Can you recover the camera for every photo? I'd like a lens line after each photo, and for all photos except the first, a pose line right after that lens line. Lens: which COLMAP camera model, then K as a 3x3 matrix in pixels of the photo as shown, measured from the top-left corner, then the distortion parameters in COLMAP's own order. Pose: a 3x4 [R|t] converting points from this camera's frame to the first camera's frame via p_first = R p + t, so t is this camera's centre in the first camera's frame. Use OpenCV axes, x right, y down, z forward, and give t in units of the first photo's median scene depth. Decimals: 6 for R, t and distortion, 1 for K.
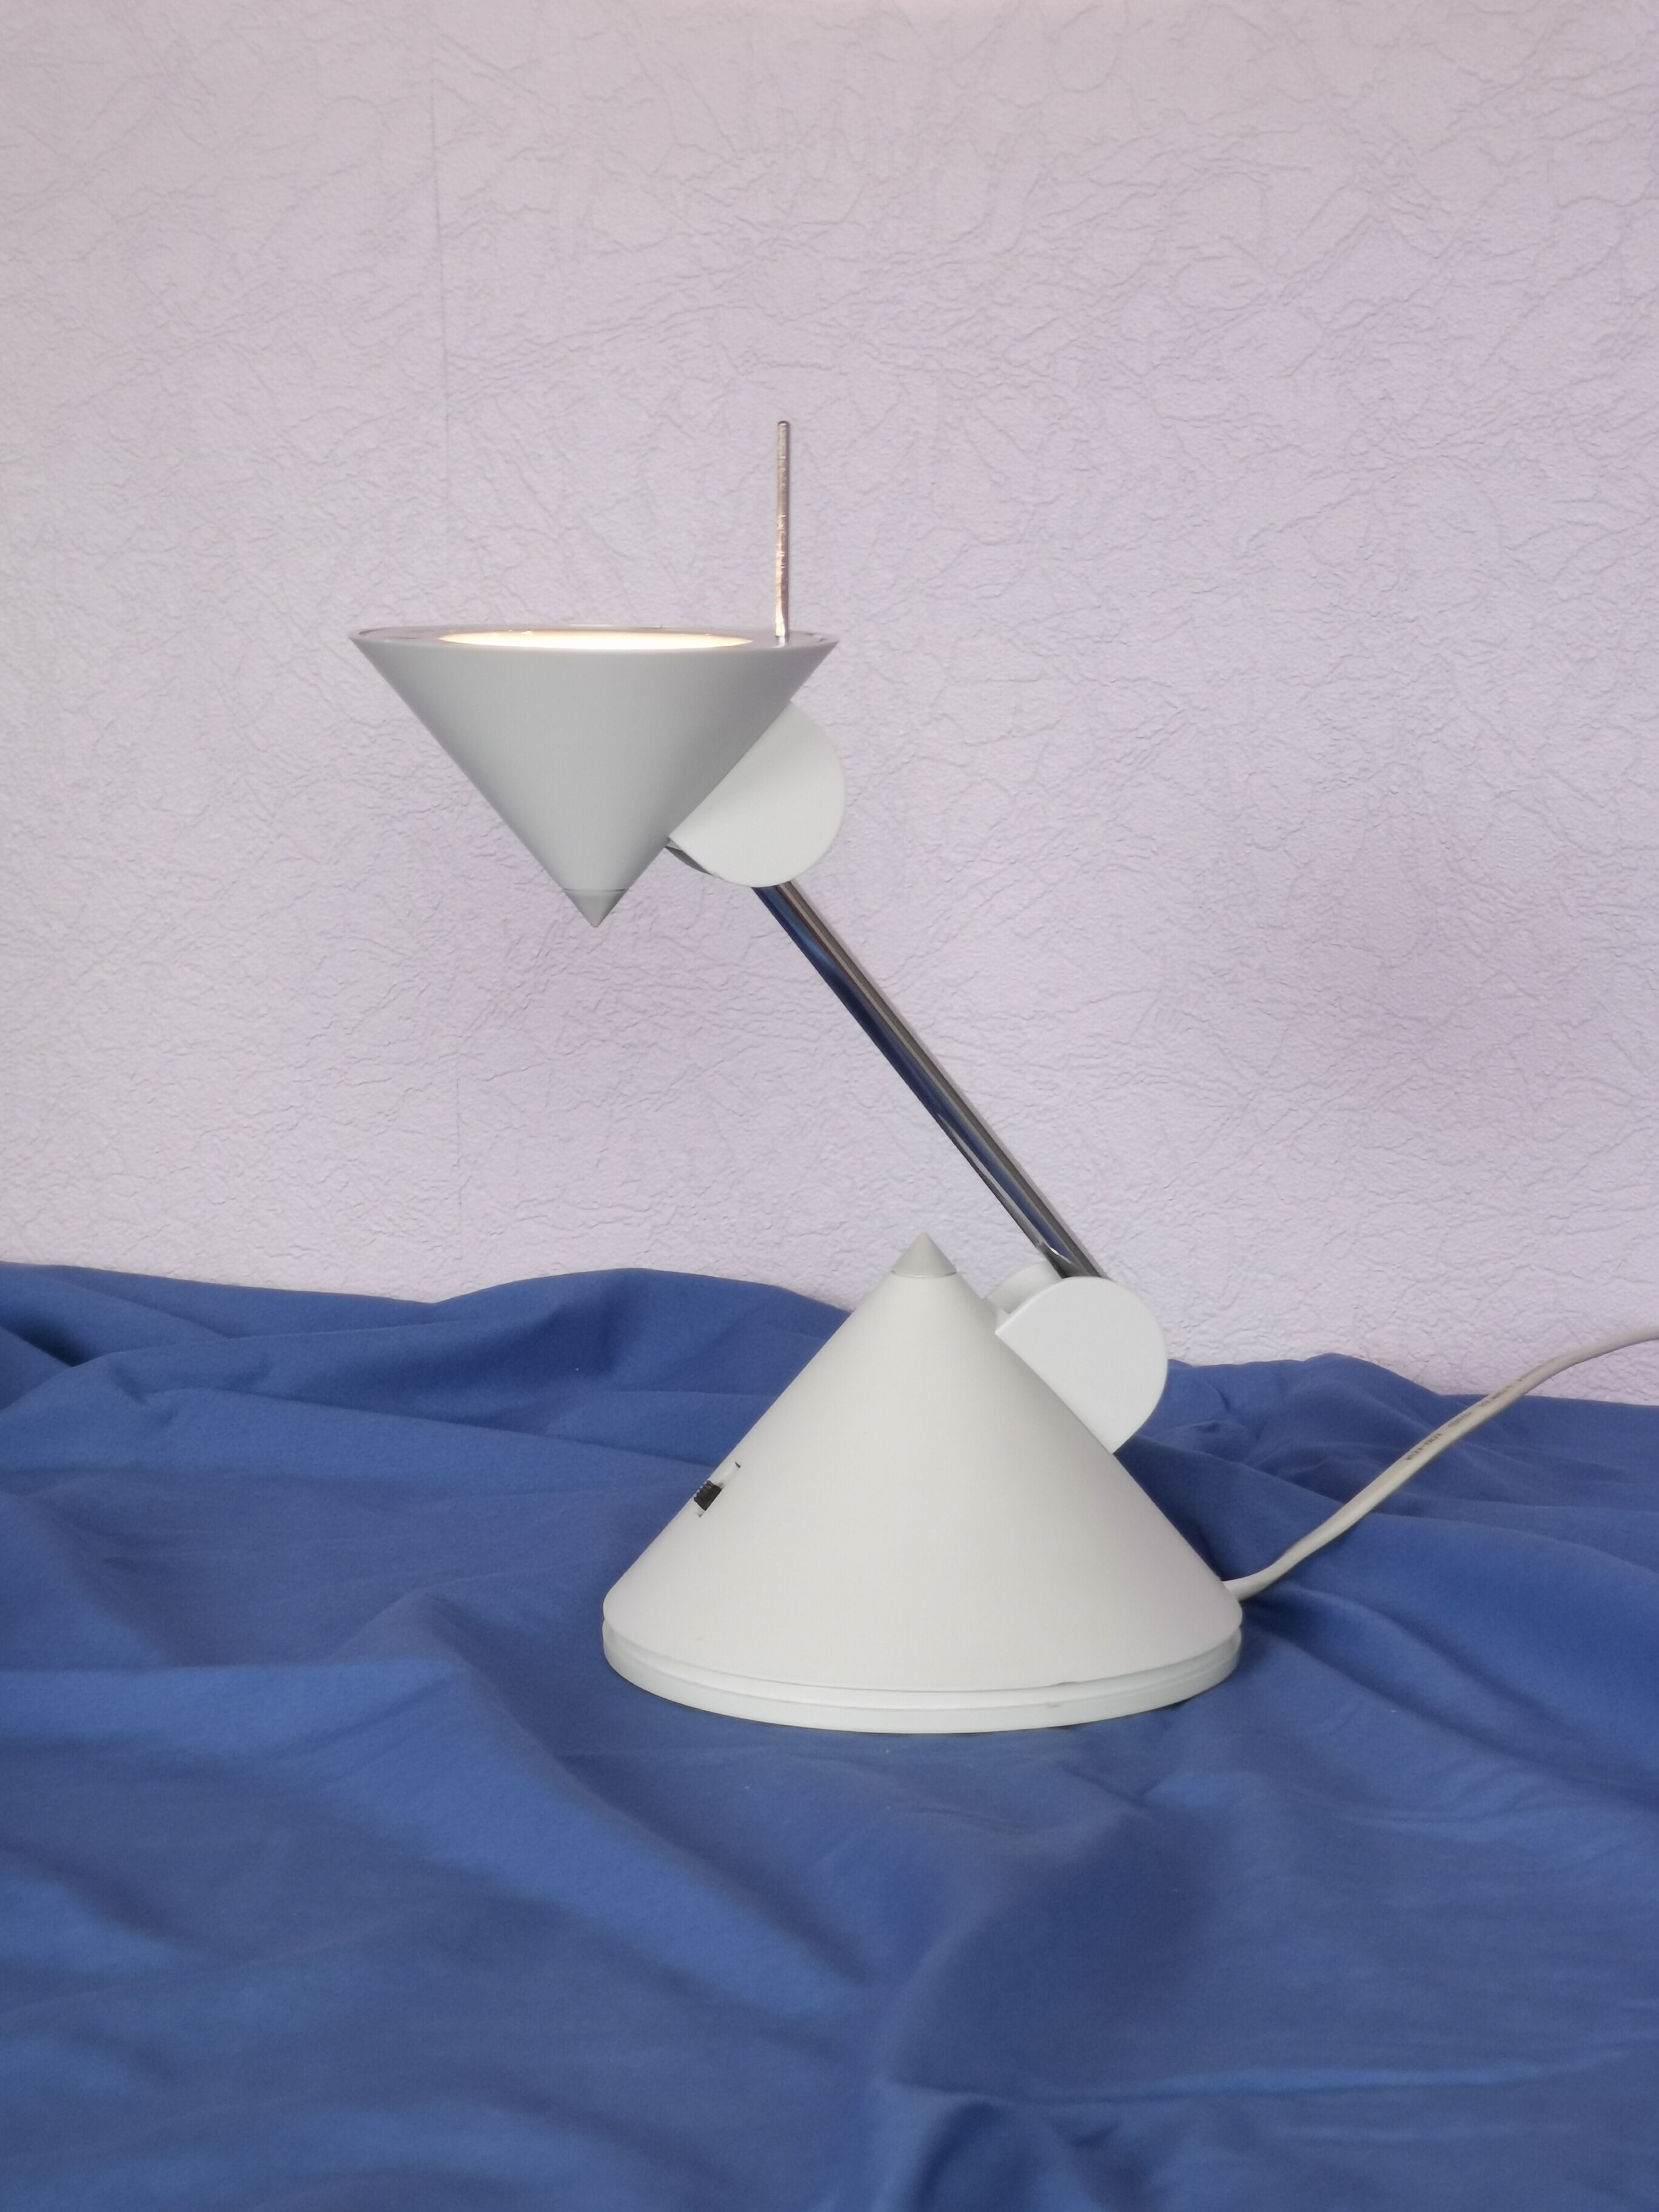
lens RADIAL K [[5328.3, 0, 810.3], [0, 5328.3, 1129.1], [0, 0, 1]] dist [0.388074, 0.000000]
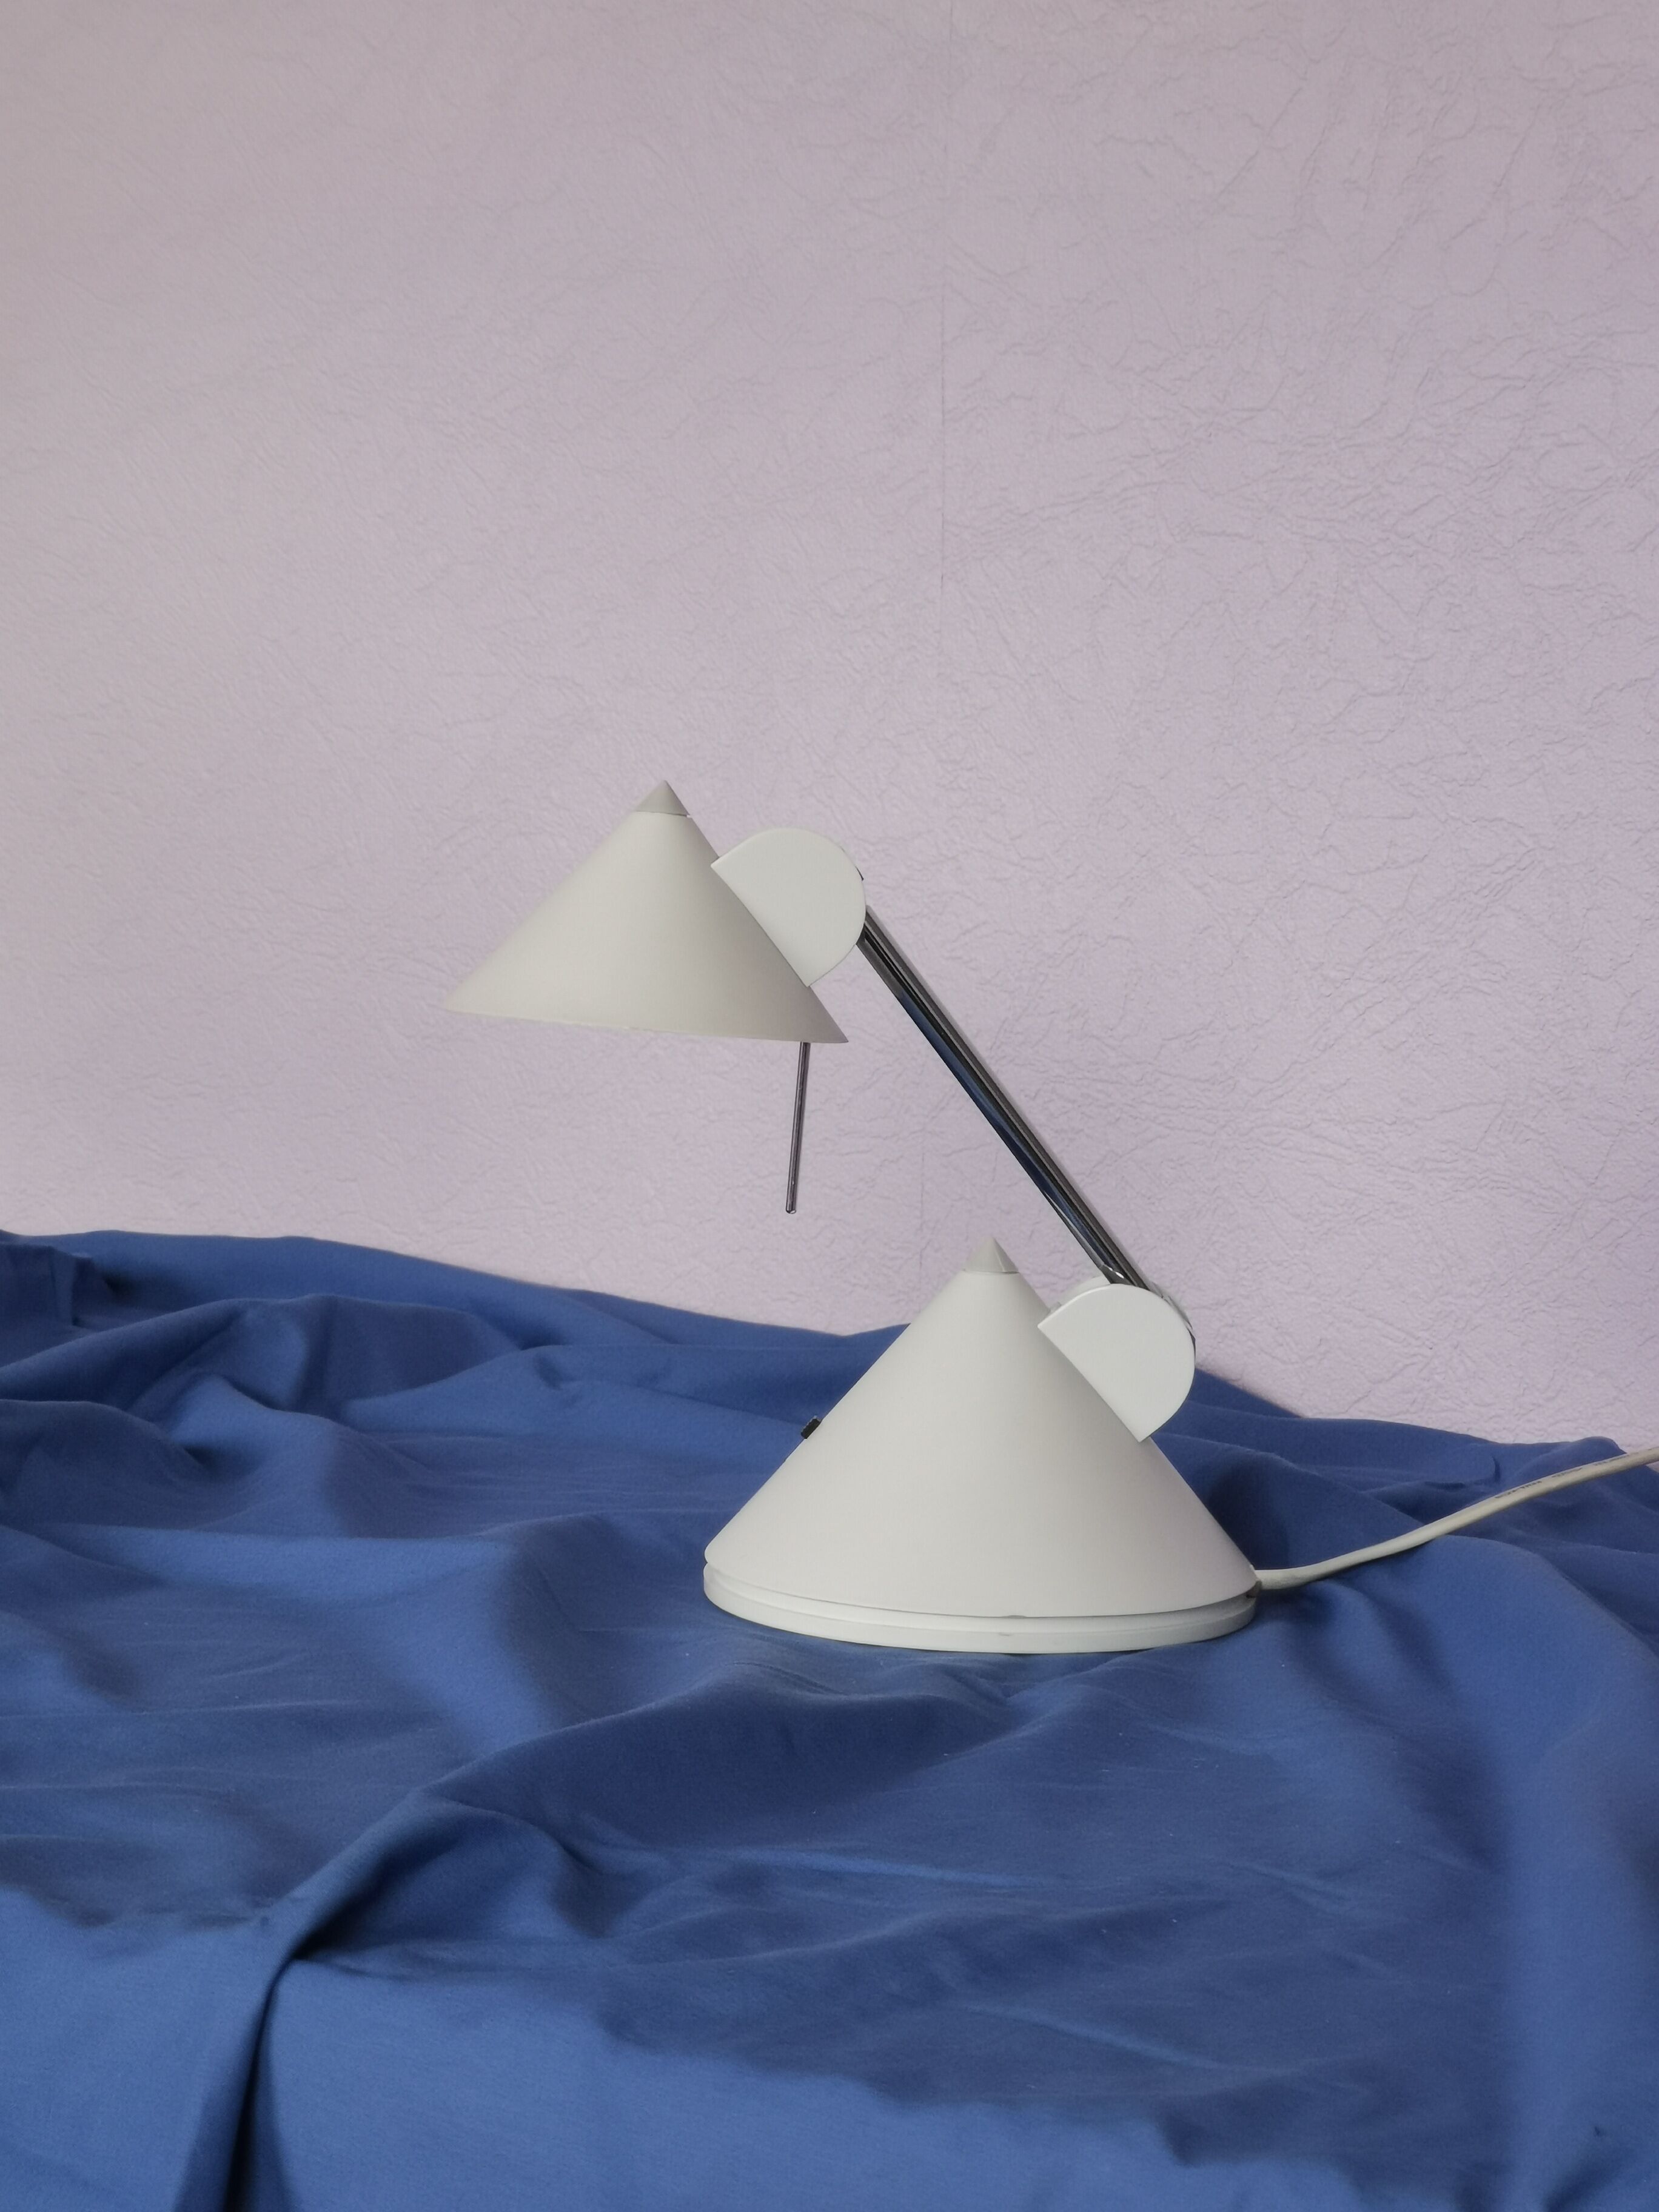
lens RADIAL K [[5328.3, 0, 728.4], [0, 5328.3, 1151.8], [0, 0, 1]] dist [0.388074, 0.000000]
pose [[0.942424, 0.062616, -0.328505, 0.277934], [-0.081886, 0.995619, -0.045143, 0.046637], [0.324239, 0.069444, 0.943423, -0.091728]]
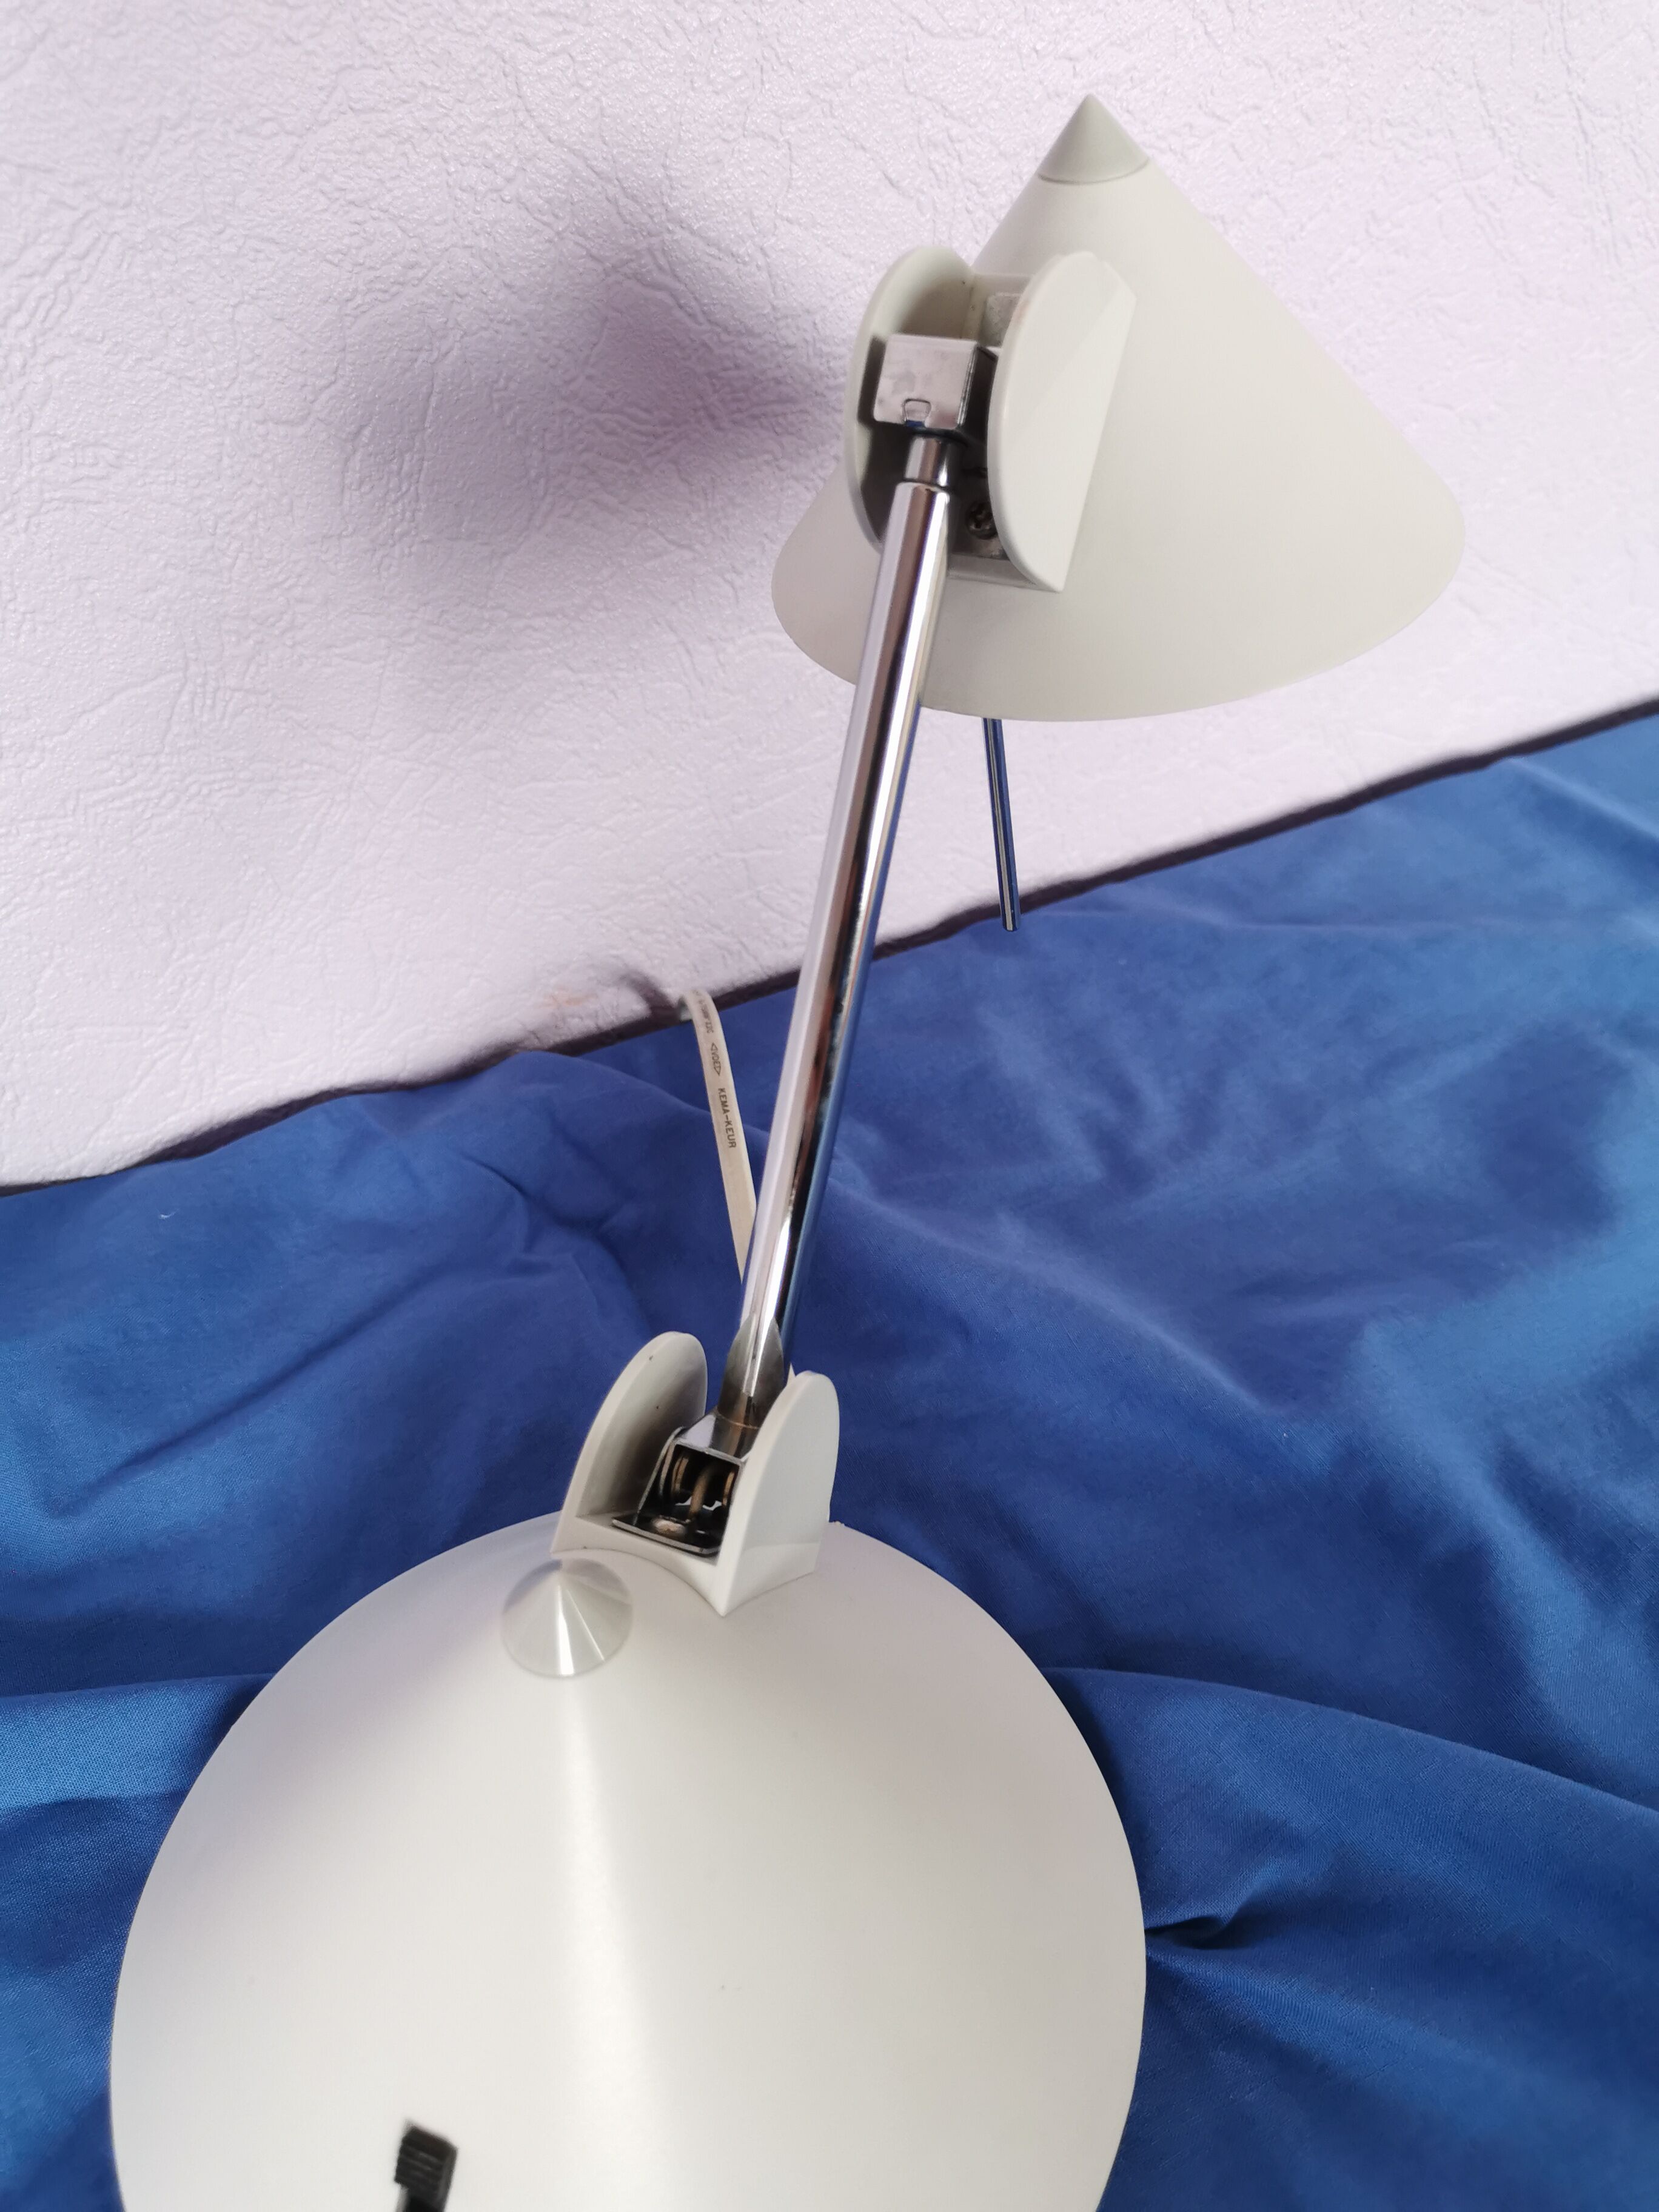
lens RADIAL K [[1750.0, 0, 835.4], [0, 1750.0, 1087.9], [0, 0, 1]] dist [0.027735, -0.028227]
pose [[0.759459, -0.436910, 0.482008, -0.002183], [0.130907, 0.828397, 0.544631, -0.091881], [-0.637248, -0.350527, 0.686328, 0.775723]]
